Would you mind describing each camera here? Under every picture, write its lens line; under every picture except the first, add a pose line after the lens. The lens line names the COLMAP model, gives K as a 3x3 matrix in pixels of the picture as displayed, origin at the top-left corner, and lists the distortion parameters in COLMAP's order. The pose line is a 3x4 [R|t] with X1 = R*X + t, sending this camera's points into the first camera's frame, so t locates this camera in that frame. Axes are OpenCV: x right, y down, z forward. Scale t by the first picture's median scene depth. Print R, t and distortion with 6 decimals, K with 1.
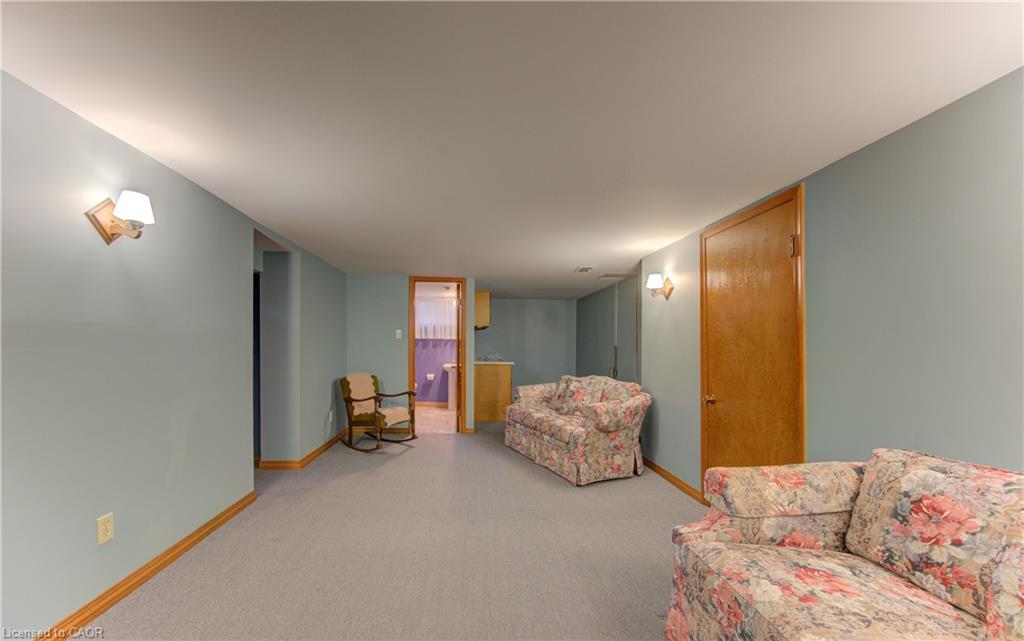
lens RADIAL K [[397.5, 0, 511.5], [0, 397.5, 344.3], [0, 0, 1]] dist [-0.002513, -0.000556]
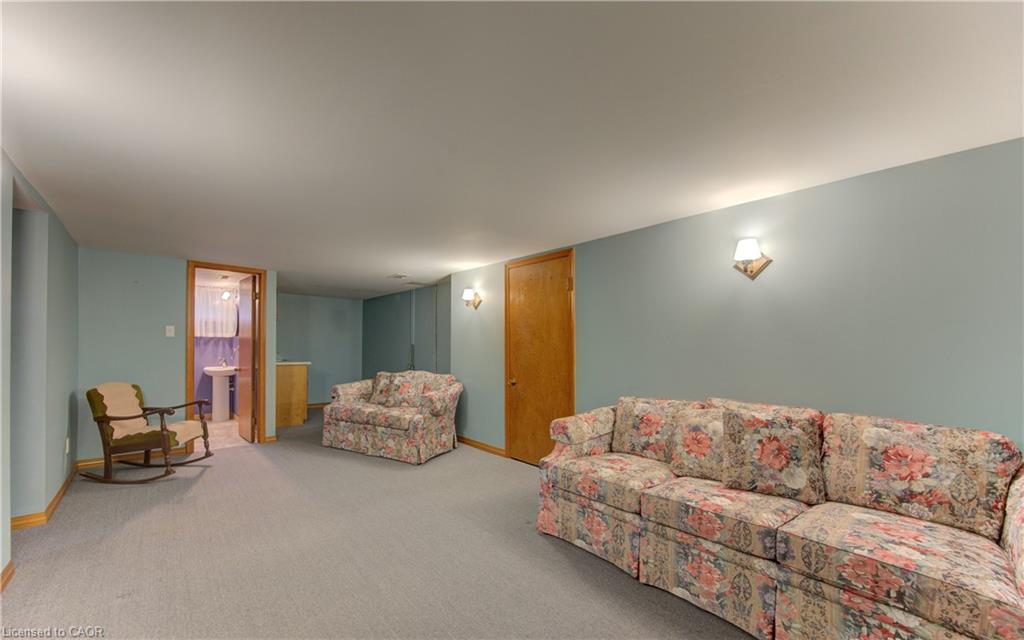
lens RADIAL K [[397.5, 0, 511.5], [0, 397.5, 343.8], [0, 0, 1]] dist [-0.002513, -0.000556]
pose [[0.754235, -0.002220, 0.656601, -0.369146], [-0.000248, 0.999993, 0.003666, -0.003632], [-0.656605, -0.002927, 0.754229, -0.059110]]
